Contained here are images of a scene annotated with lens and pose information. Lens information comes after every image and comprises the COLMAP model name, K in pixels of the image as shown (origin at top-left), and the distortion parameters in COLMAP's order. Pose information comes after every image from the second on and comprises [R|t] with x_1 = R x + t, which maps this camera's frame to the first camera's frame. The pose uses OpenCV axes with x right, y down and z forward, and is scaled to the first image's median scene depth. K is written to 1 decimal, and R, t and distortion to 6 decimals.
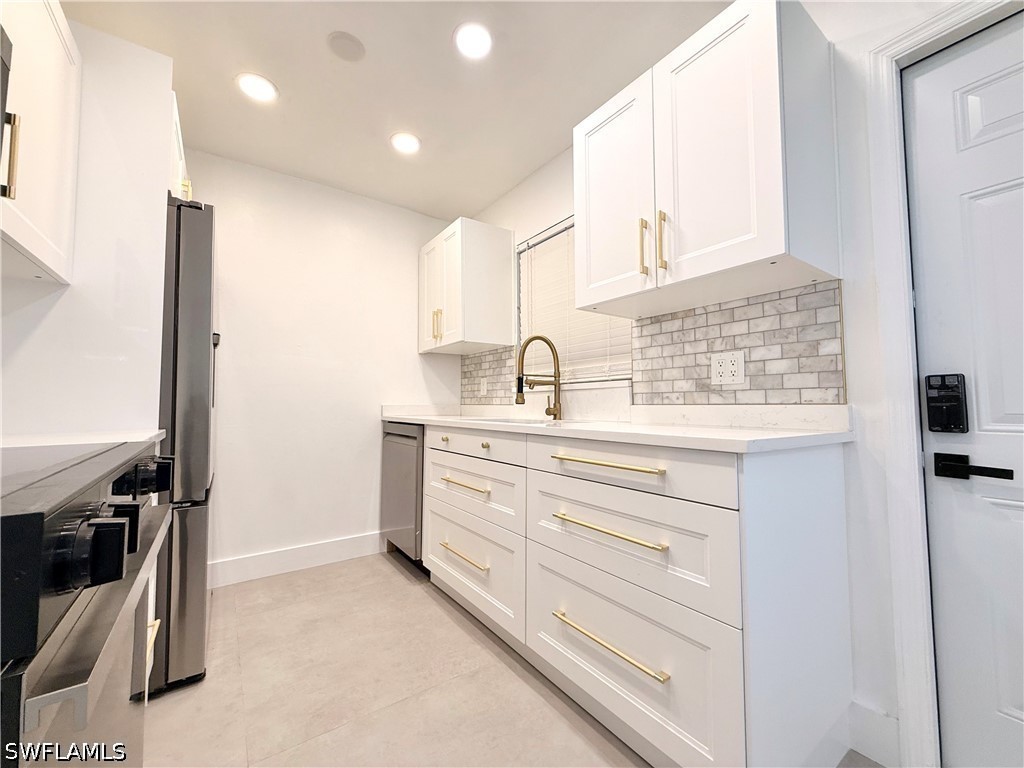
lens RADIAL K [[408.9, 0, 510.8], [0, 408.9, 383.4], [0, 0, 1]] dist [-0.001770, 0.000627]
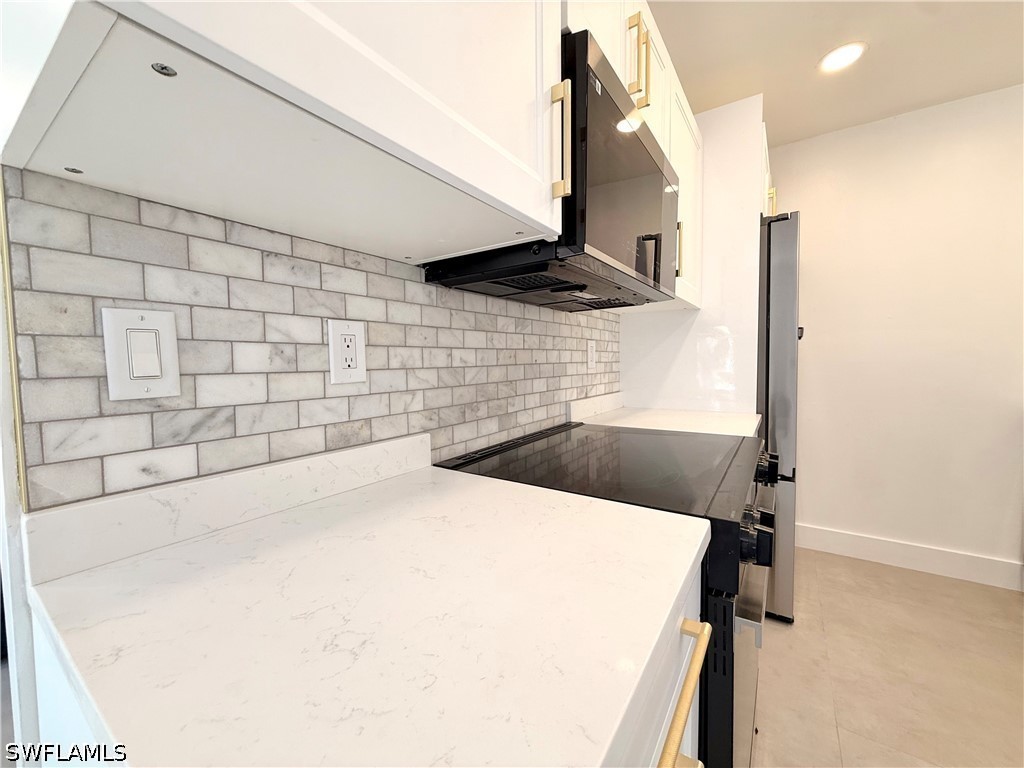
lens RADIAL K [[408.9, 0, 510.2], [0, 408.9, 383.7], [0, 0, 1]] dist [-0.001770, 0.000627]
pose [[0.348841, 0.052241, -0.935725, 0.035756], [0.058540, 0.995281, 0.077390, -0.101747], [0.935352, -0.081774, 0.344137, -0.109888]]
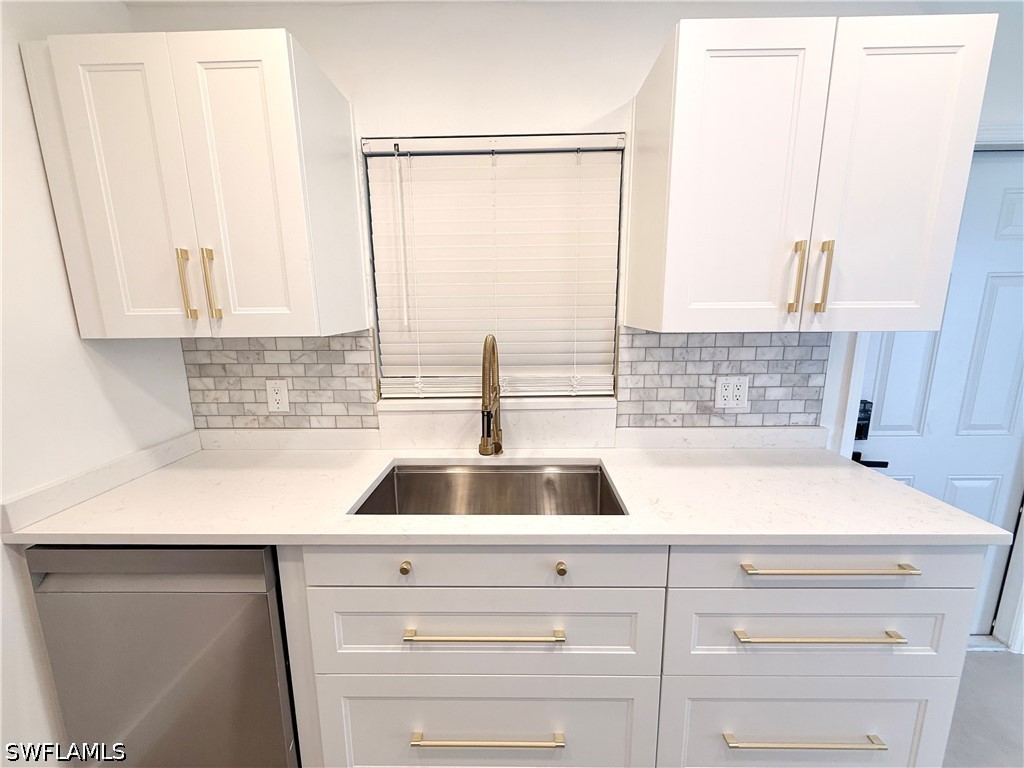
lens RADIAL K [[408.9, 0, 511.0], [0, 408.9, 383.0], [0, 0, 1]] dist [-0.001770, 0.000627]
pose [[0.590696, -0.152302, 0.792390, -0.530702], [-0.033521, 0.976545, 0.212687, -0.230001], [-0.806198, -0.152195, 0.571736, 0.777298]]
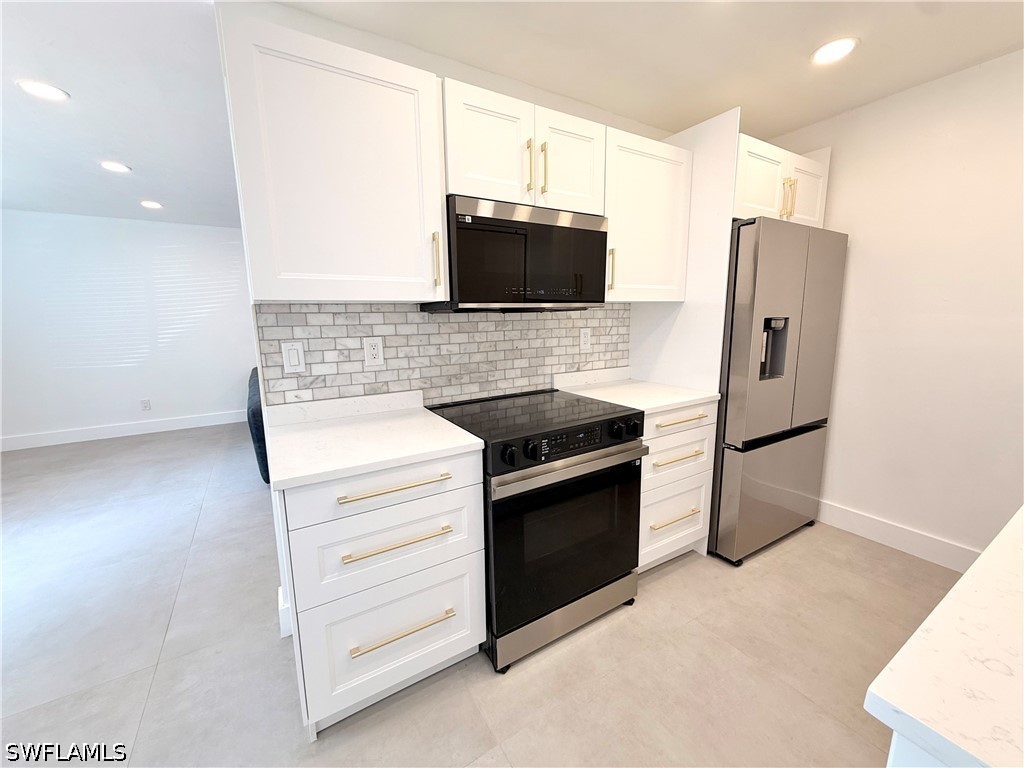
lens RADIAL K [[408.9, 0, 509.7], [0, 408.9, 382.7], [0, 0, 1]] dist [-0.001770, 0.000627]
pose [[-0.068774, 0.170370, -0.982977, 0.541502], [0.064691, 0.983998, 0.166021, -0.185025], [0.995533, -0.052172, -0.078695, 0.304799]]
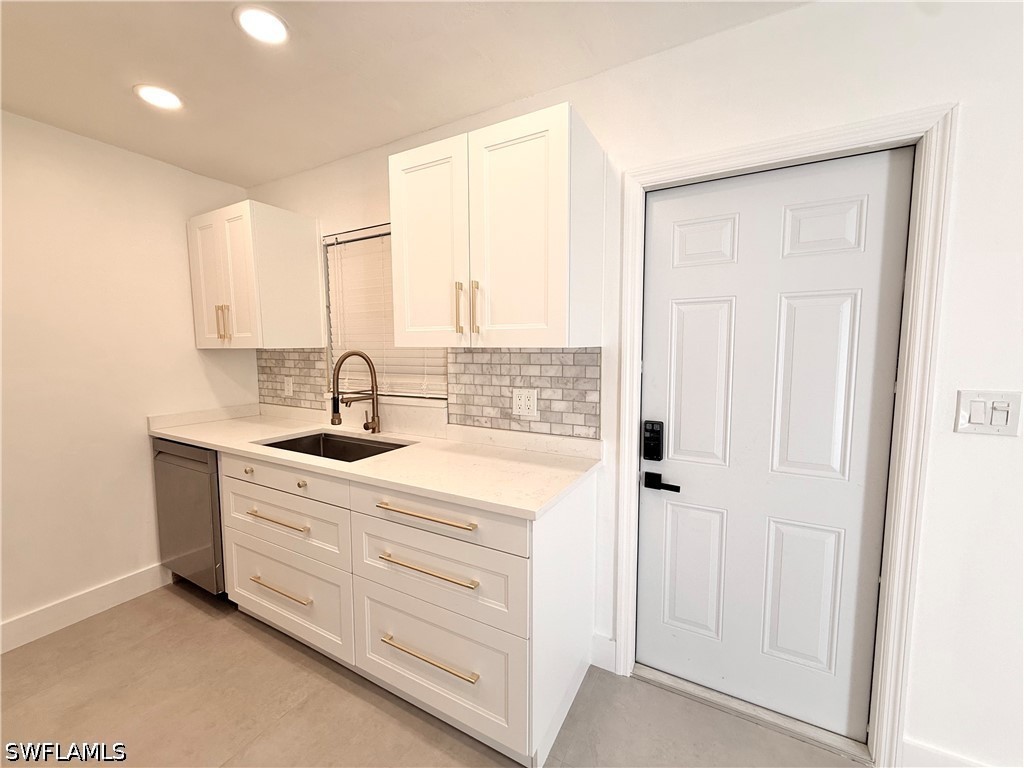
lens RADIAL K [[408.9, 0, 511.7], [0, 408.9, 383.2], [0, 0, 1]] dist [-0.001770, 0.000627]
pose [[0.898650, -0.041616, 0.436688, -0.028543], [-0.020262, 0.990489, 0.136089, -0.230937], [-0.438198, -0.131144, 0.889260, -0.049705]]
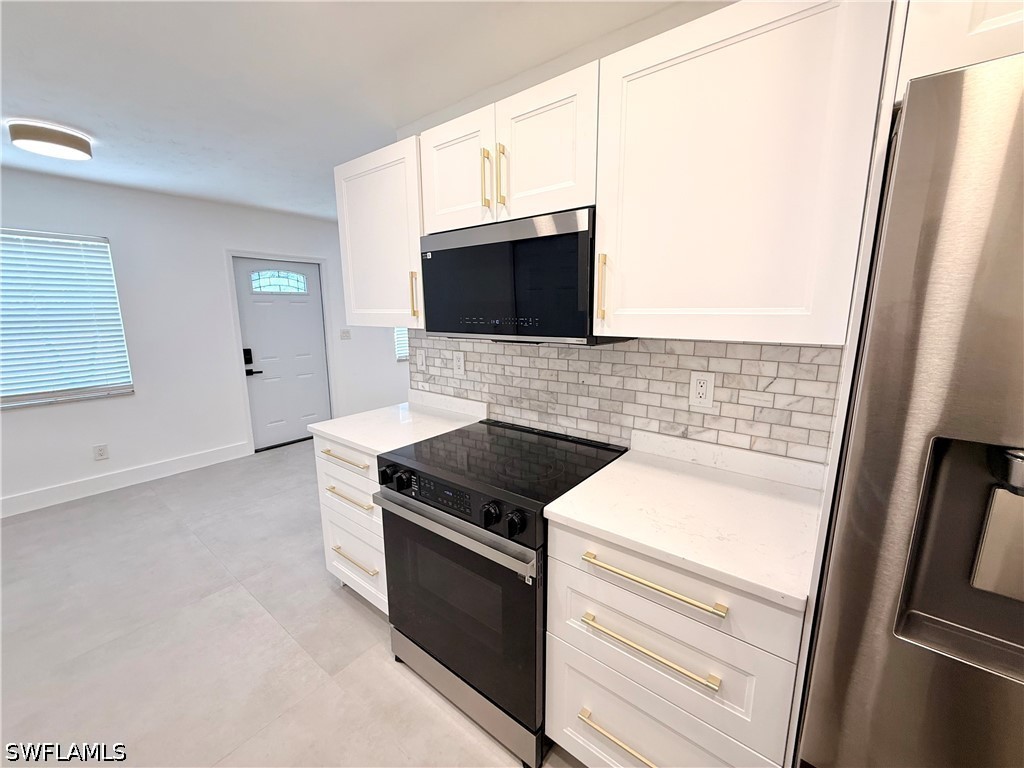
lens RADIAL K [[408.9, 0, 511.1], [0, 408.9, 382.6], [0, 0, 1]] dist [-0.001770, 0.000627]
pose [[-0.959619, 0.059447, -0.274951, -0.277827], [0.023075, 0.990757, 0.133674, -0.220097], [0.280356, 0.121931, -0.952120, 1.159816]]
